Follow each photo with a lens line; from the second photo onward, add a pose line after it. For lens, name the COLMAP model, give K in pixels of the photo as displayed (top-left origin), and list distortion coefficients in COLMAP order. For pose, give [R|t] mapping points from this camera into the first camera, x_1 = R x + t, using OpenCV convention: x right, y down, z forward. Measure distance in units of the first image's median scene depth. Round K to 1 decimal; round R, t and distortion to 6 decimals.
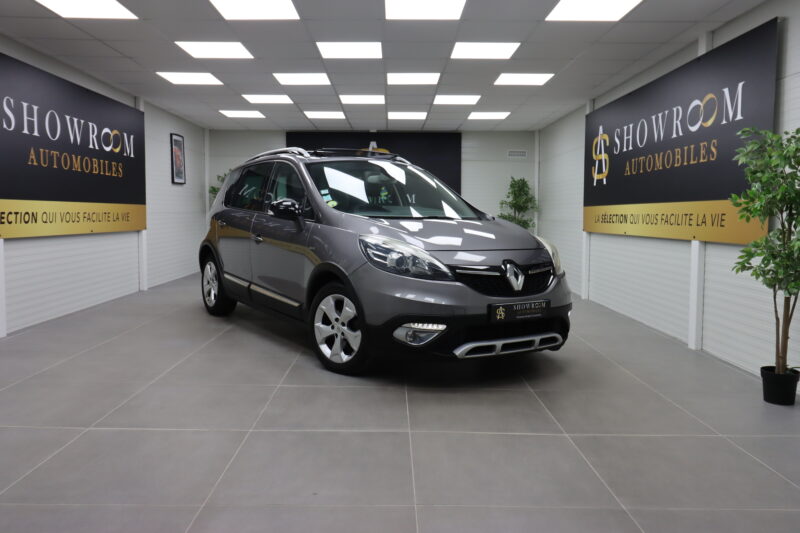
lens RADIAL K [[638.9, 0, 400.0], [0, 638.9, 266.5], [0, 0, 1]] dist [0.007140, -0.000864]
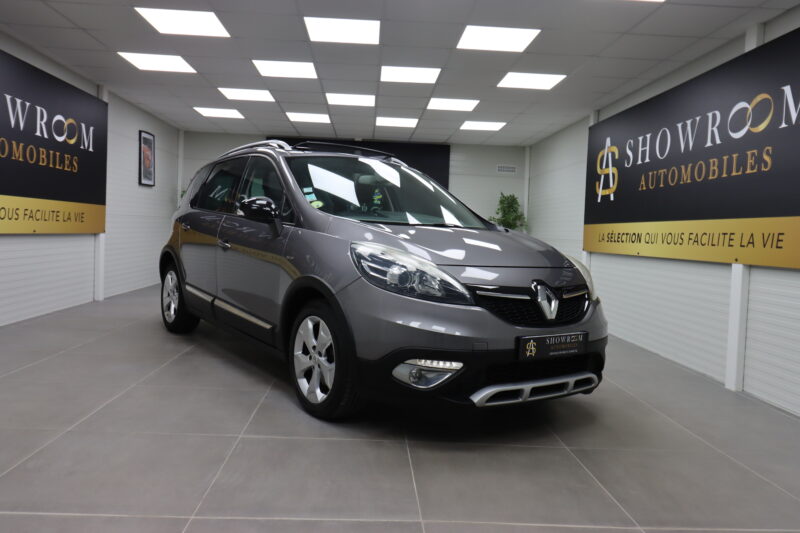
lens RADIAL K [[606.1, 0, 400.0], [0, 606.1, 266.5], [0, 0, 1]] dist [0.007610, -0.006168]
pose [[0.998531, 0.032056, 0.043686, -0.023281], [-0.030943, 0.999185, -0.025933, -0.001541], [-0.044482, 0.024544, 0.998709, 0.167086]]
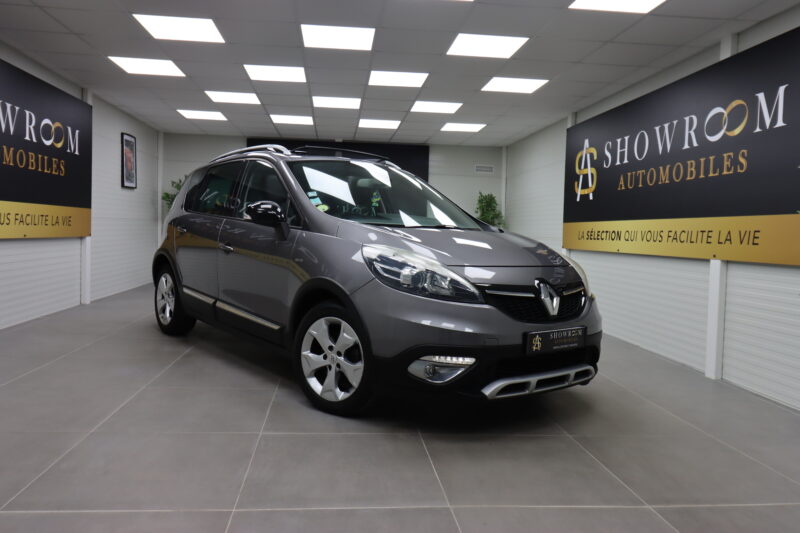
lens RADIAL K [[603.2, 0, 400.0], [0, 603.2, 266.5], [0, 0, 1]] dist [0.003388, -0.002890]
pose [[0.995220, 0.017835, 0.096016, -0.059069], [-0.015650, 0.999602, -0.023456, -0.002913], [-0.096397, 0.021842, 0.995103, 0.150200]]
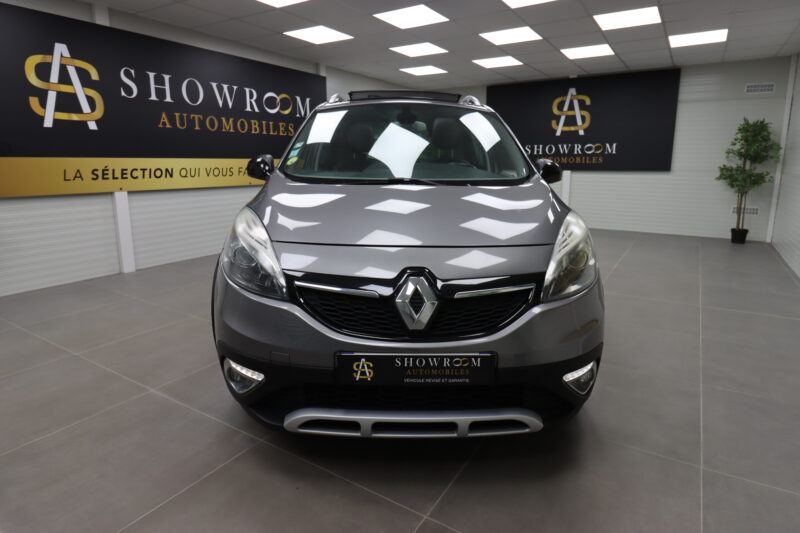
lens RADIAL K [[463.0, 0, 400.0], [0, 463.0, 266.5], [0, 0, 1]] dist [-0.000802, -0.000883]
pose [[0.841226, 0.113381, -0.528663, 0.236758], [-0.038834, 0.987911, 0.150080, -0.045082], [0.539288, -0.105721, 0.835459, 0.438078]]
